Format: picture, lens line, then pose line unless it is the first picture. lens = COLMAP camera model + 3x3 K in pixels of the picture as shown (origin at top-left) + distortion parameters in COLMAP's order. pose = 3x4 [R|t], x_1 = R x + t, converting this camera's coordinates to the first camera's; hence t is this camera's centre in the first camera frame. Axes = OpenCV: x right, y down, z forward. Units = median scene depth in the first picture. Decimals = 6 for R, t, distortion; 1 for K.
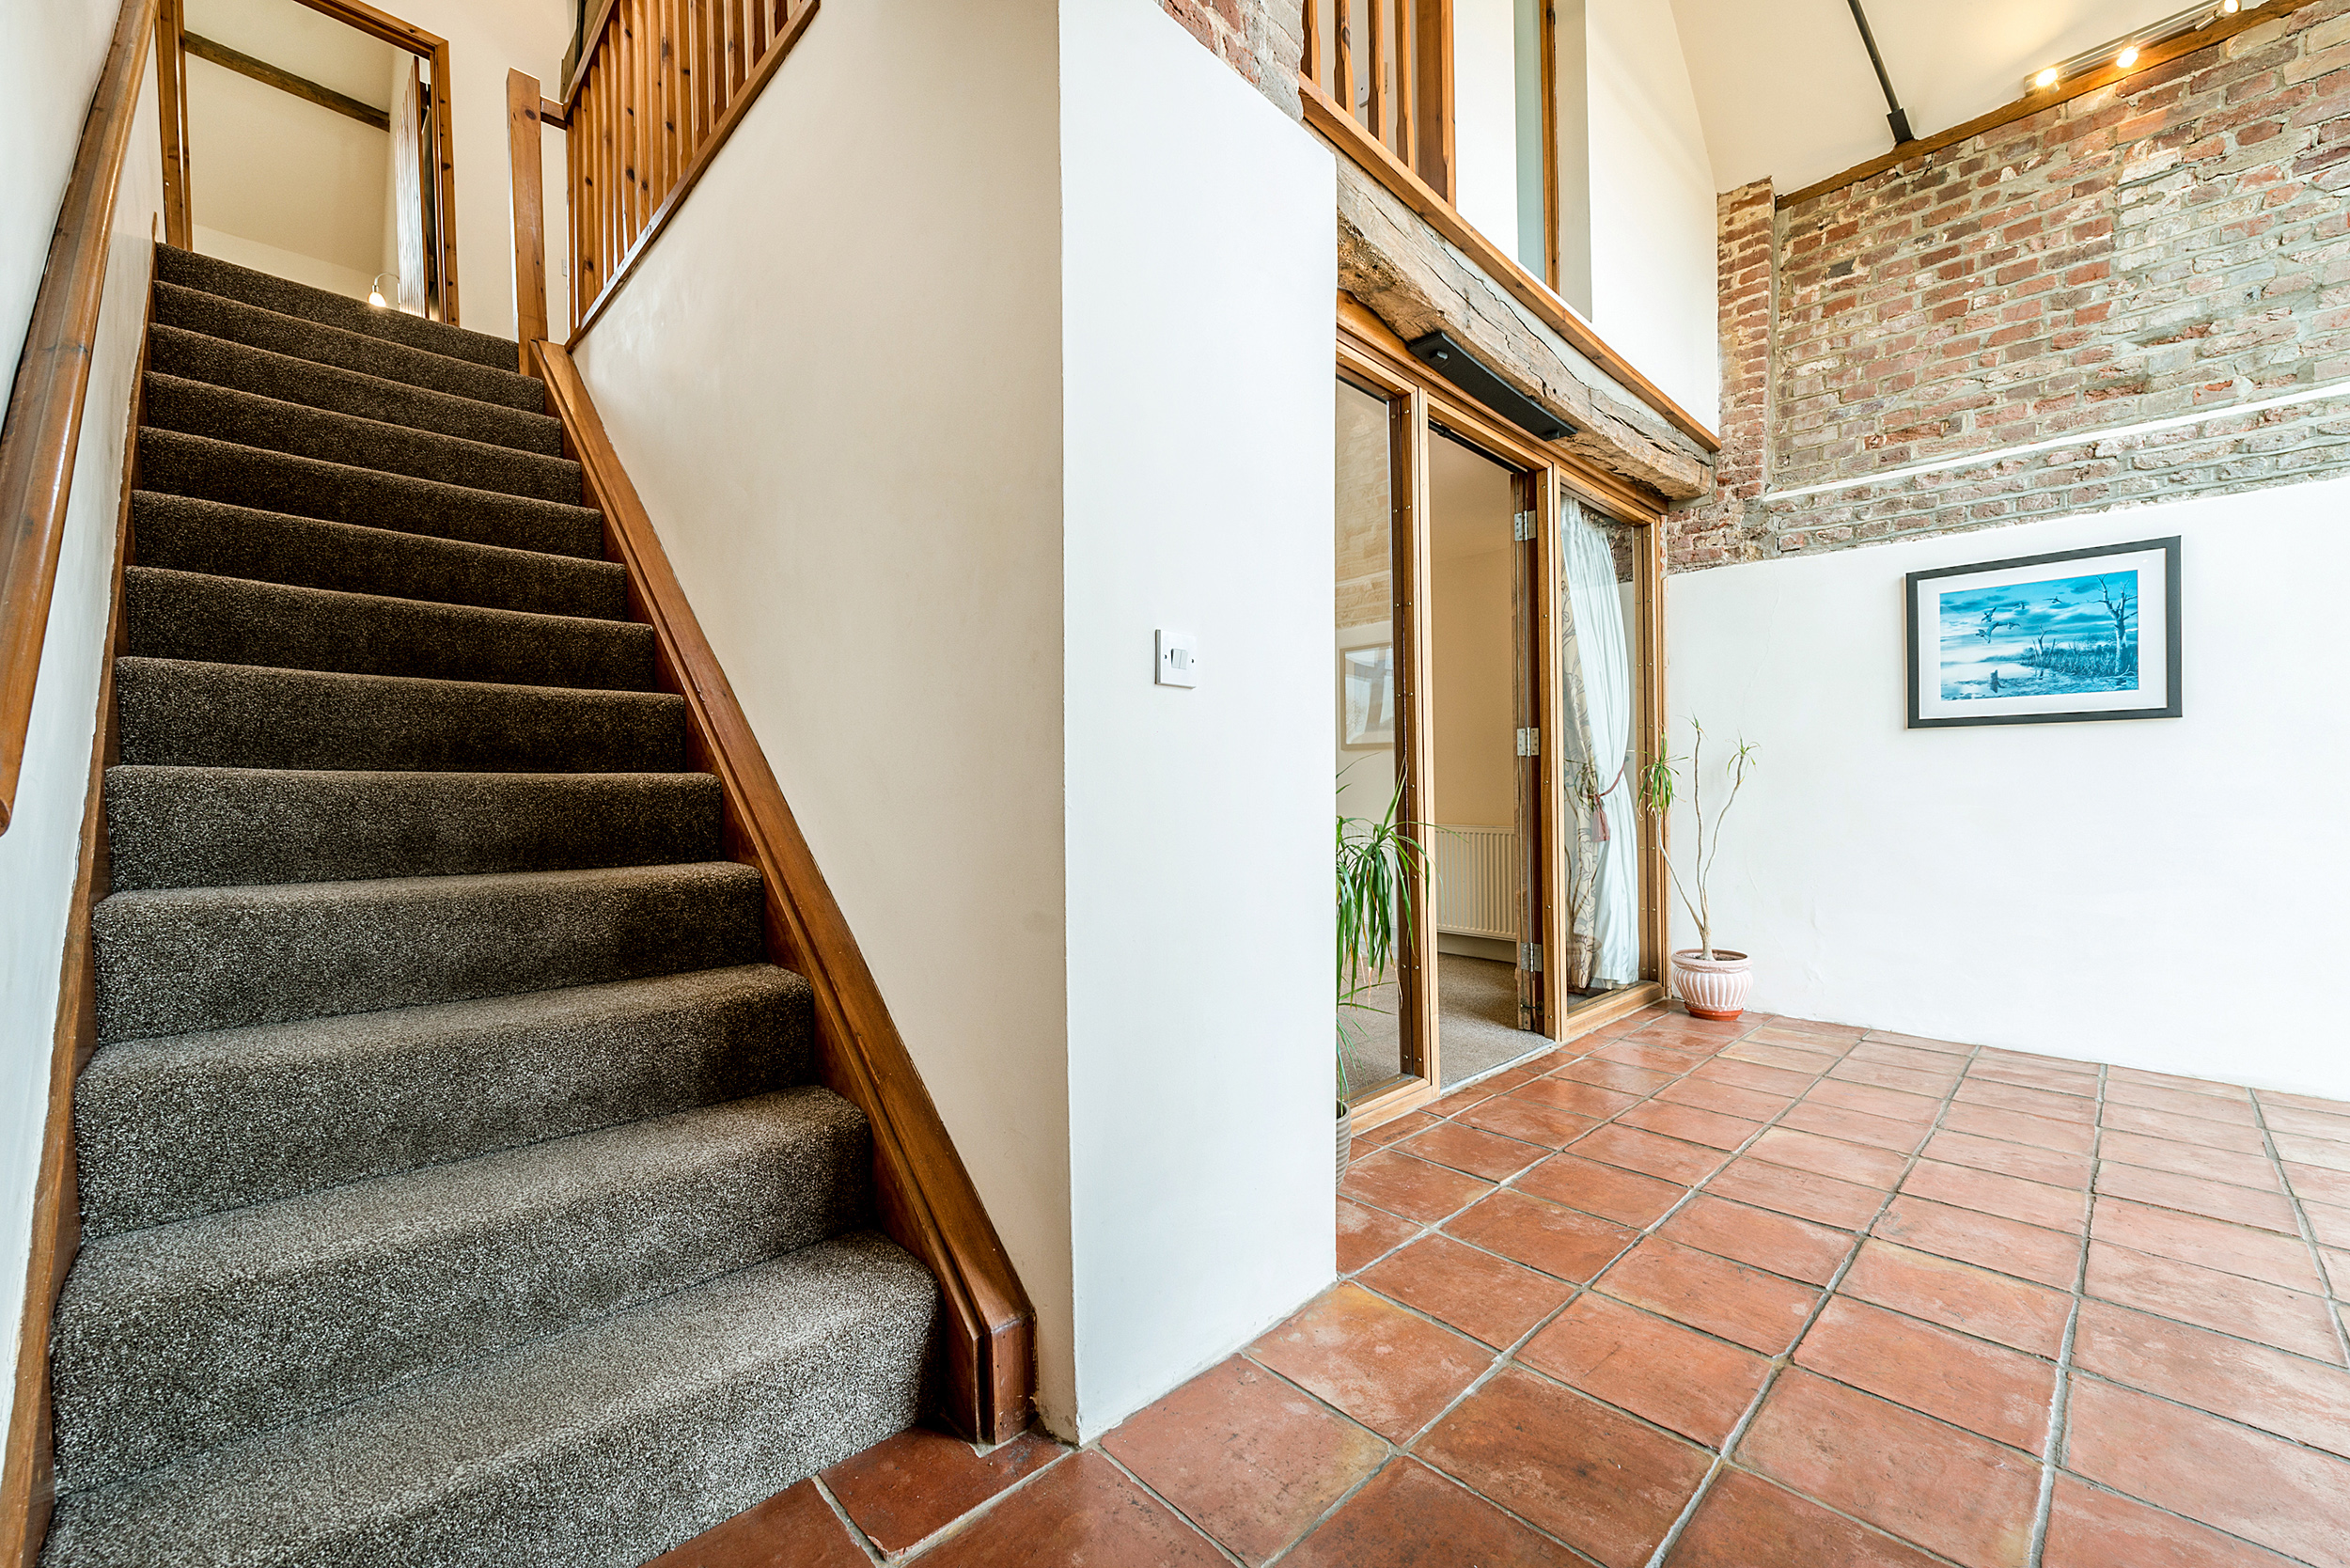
lens RADIAL K [[915.3, 0, 1161.7], [0, 915.3, 782.8], [0, 0, 1]] dist [0.003172, -0.000135]
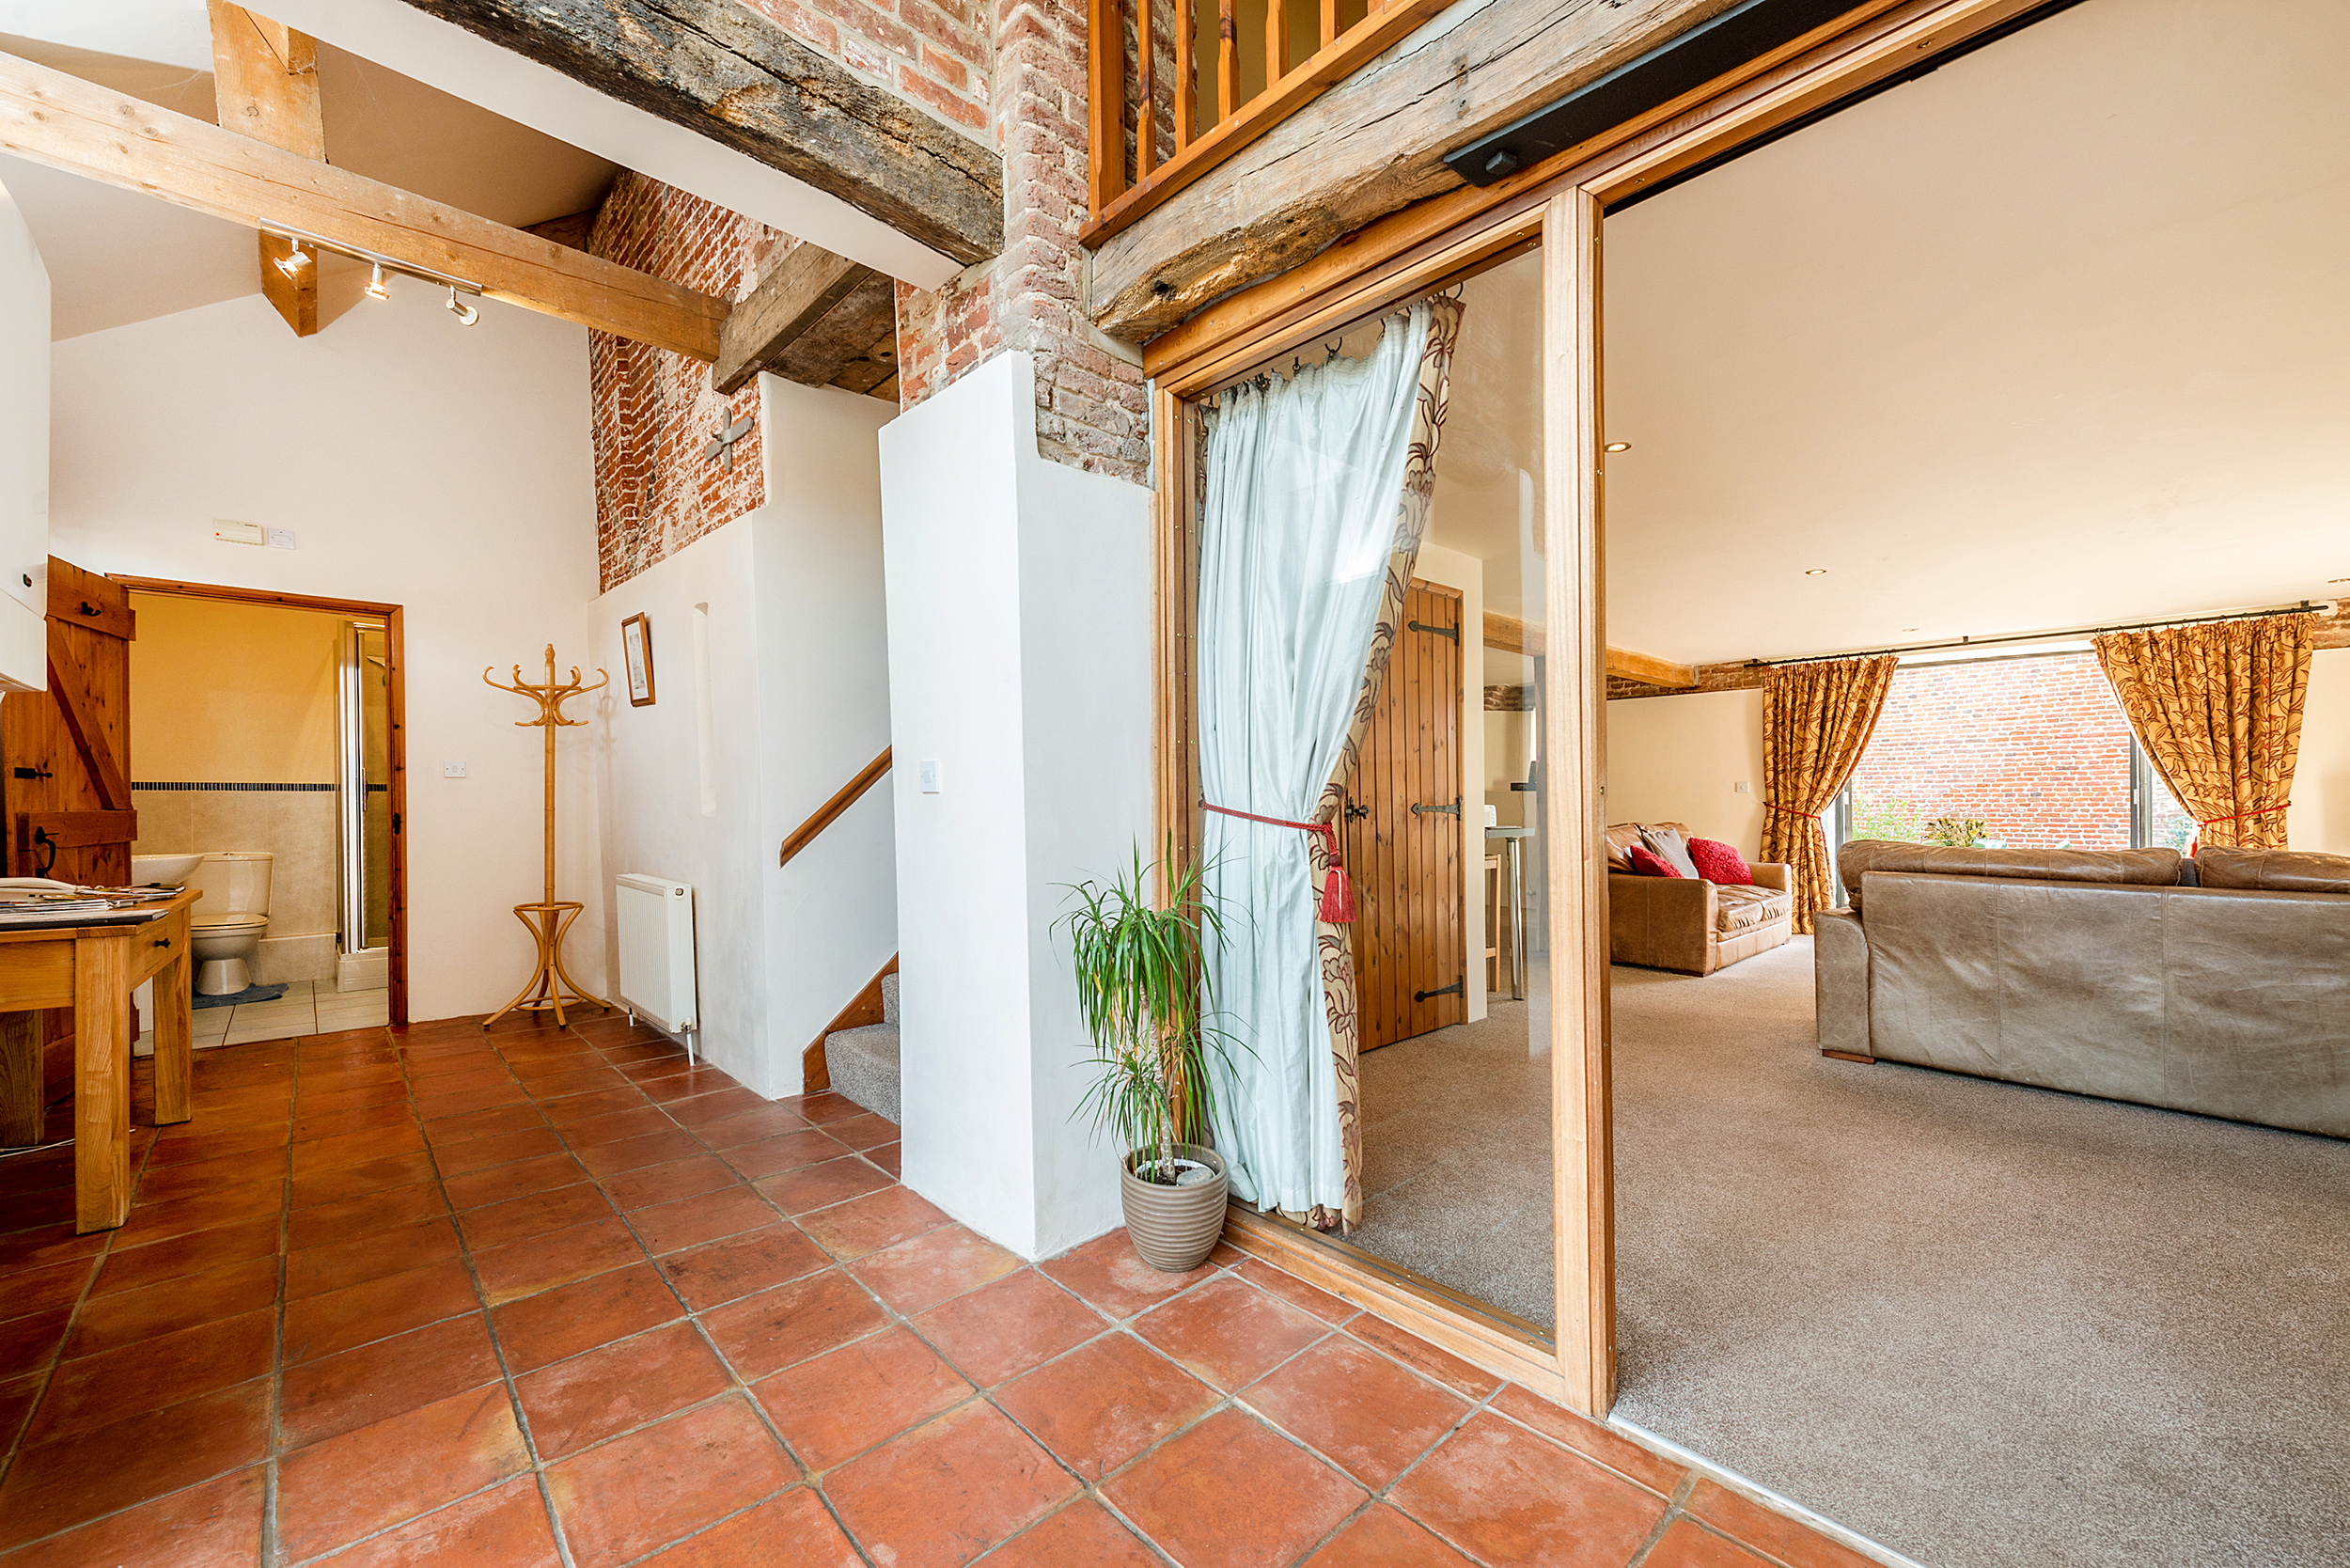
lens RADIAL K [[915.3, 0, 1156.6], [0, 915.3, 803.0], [0, 0, 1]] dist [0.003172, -0.000135]
pose [[-0.010144, 0.003699, -0.999942, 1.254547], [0.009115, 0.999952, 0.003607, -0.061135], [0.999907, -0.009078, -0.010177, 1.060021]]
